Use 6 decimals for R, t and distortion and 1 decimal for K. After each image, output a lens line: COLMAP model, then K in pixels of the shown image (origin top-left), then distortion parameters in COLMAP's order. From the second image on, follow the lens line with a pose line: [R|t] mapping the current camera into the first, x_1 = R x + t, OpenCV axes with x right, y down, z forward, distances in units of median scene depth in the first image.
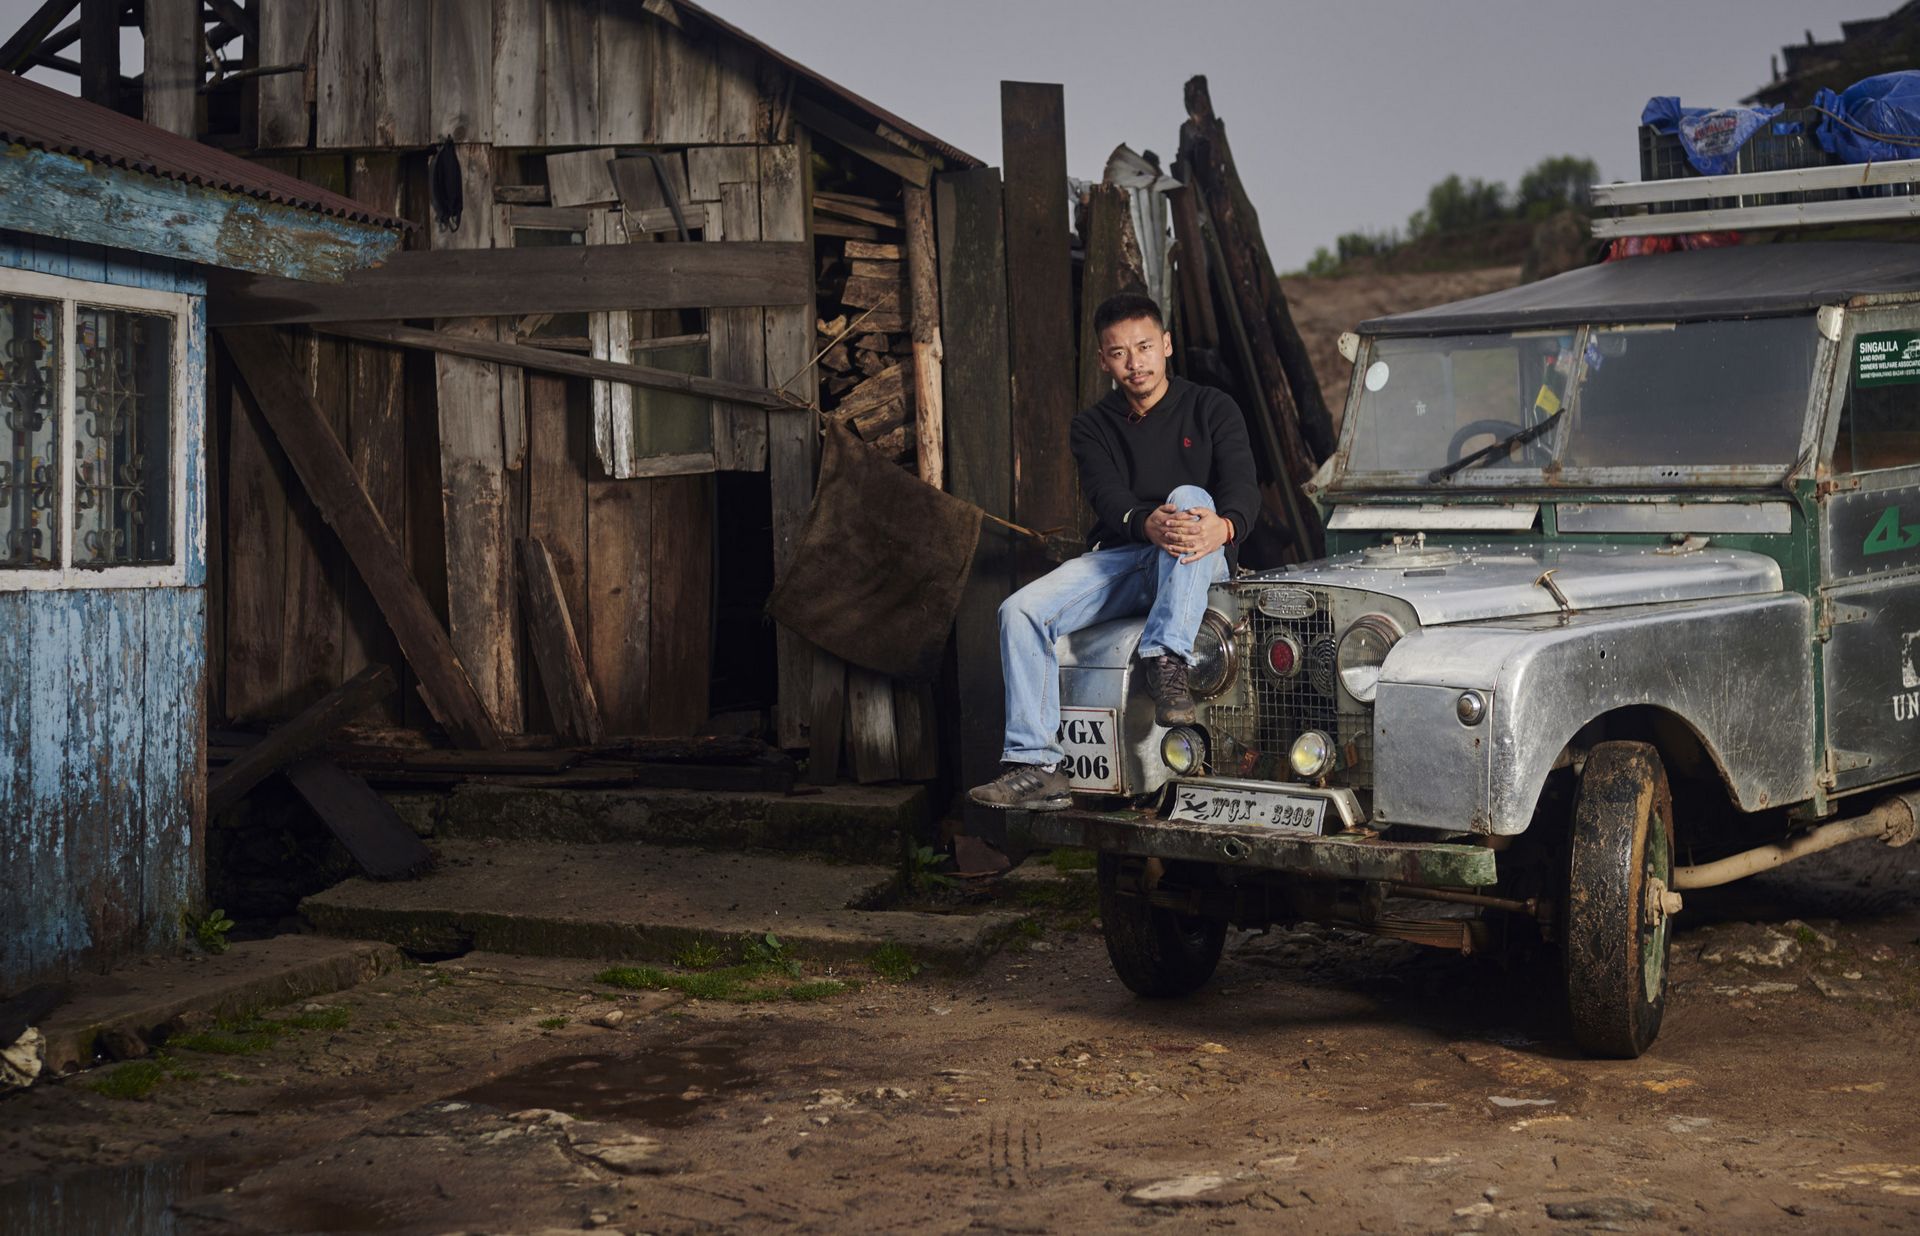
lens RADIAL K [[3381.5, 0, 996.2], [0, 3381.5, 625.5], [0, 0, 1]] dist [-0.102489, -0.000940]
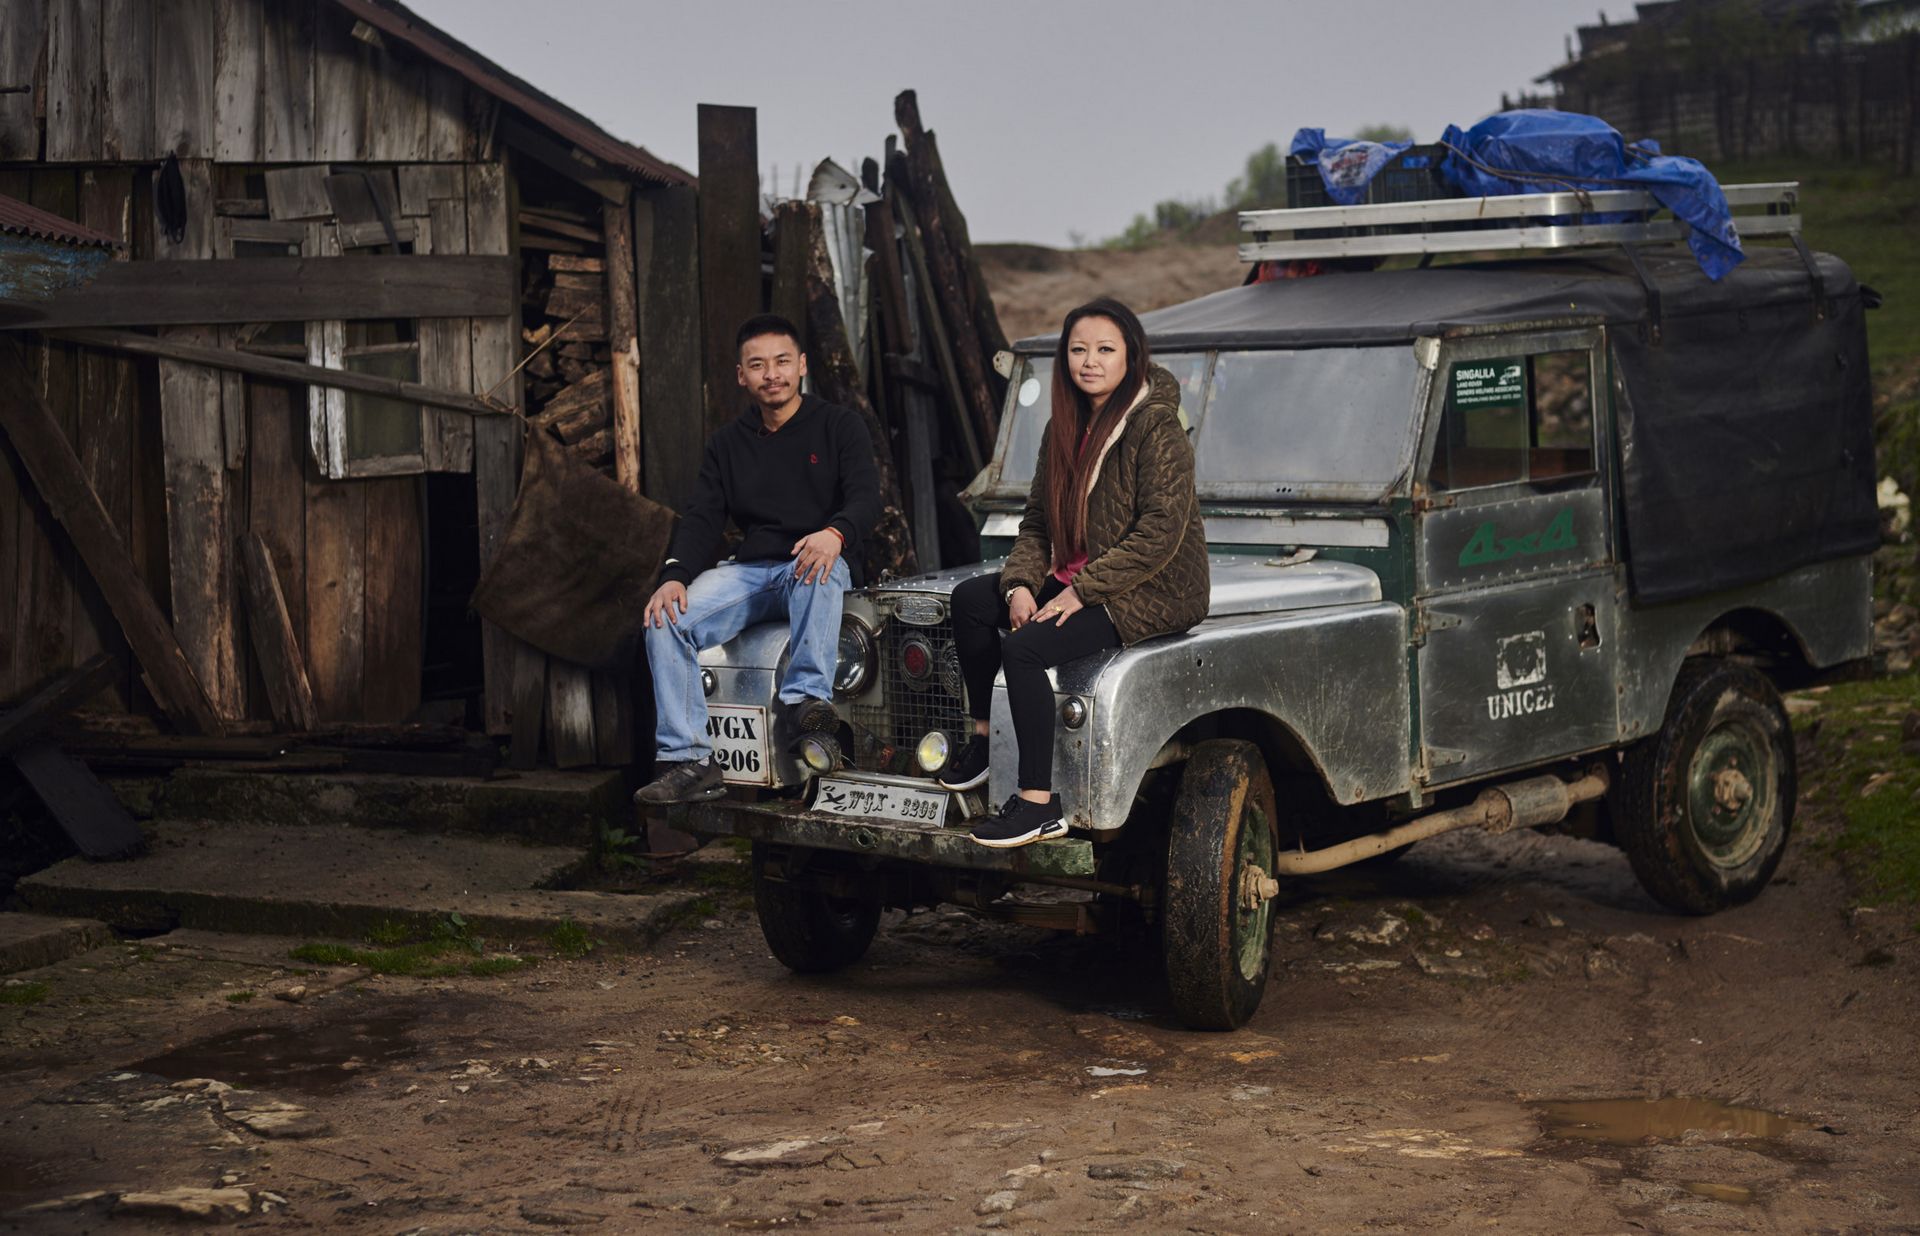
lens RADIAL K [[3381.5, 0, 996.2], [0, 3381.5, 625.5], [0, 0, 1]] dist [-0.102489, -0.000940]
pose [[0.998687, 0.003989, 0.051080, 0.049441], [-0.004590, 0.999922, 0.011654, -0.012854], [-0.051030, -0.011873, 0.998627, -0.073229]]
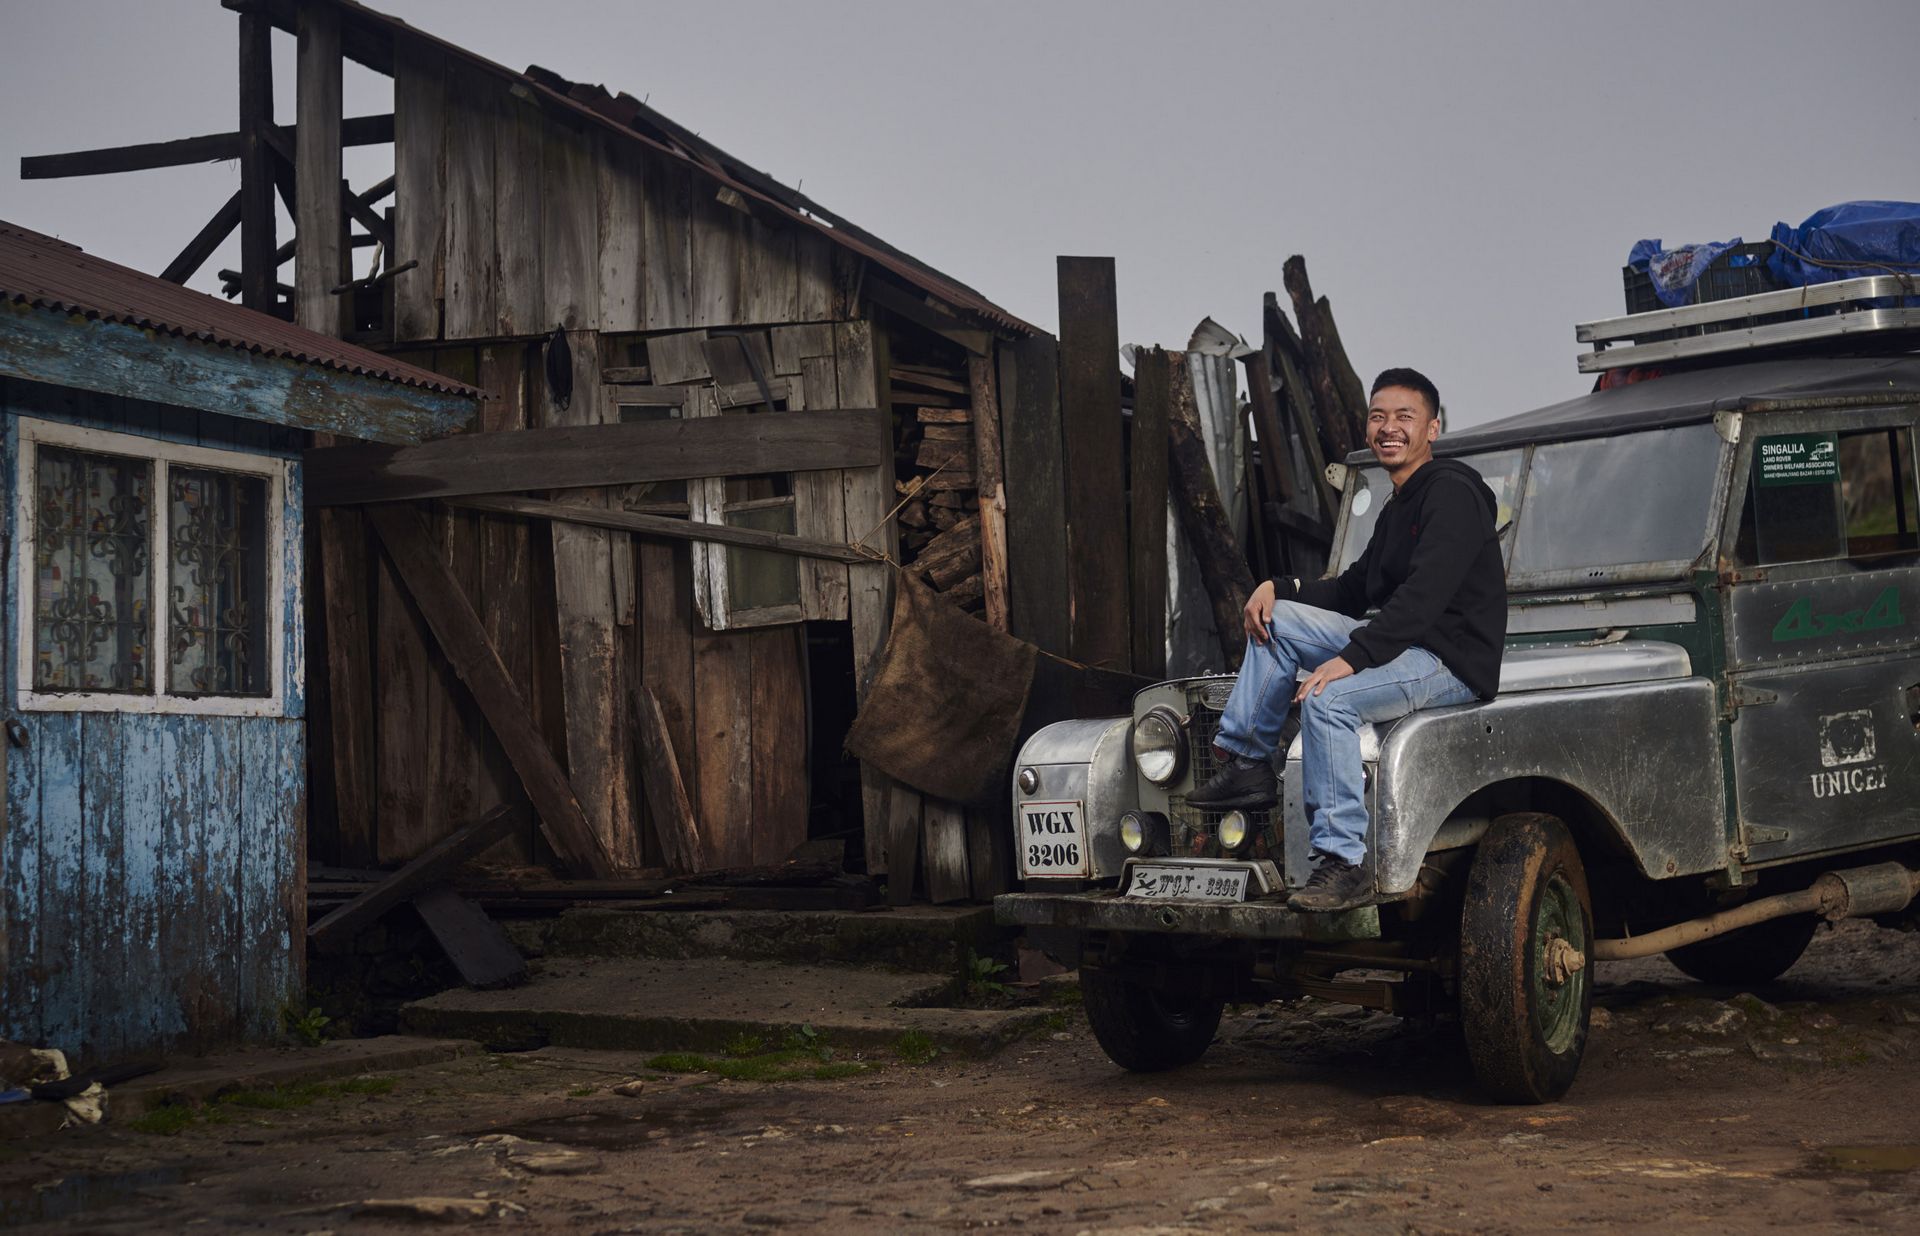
lens RADIAL K [[3381.5, 0, 996.2], [0, 3381.5, 625.5], [0, 0, 1]] dist [-0.102489, -0.000940]
pose [[0.992562, -0.026802, -0.118750, 0.128599], [0.017938, 0.997015, -0.075096, 0.046090], [0.120408, 0.072407, 0.990080, -0.086446]]
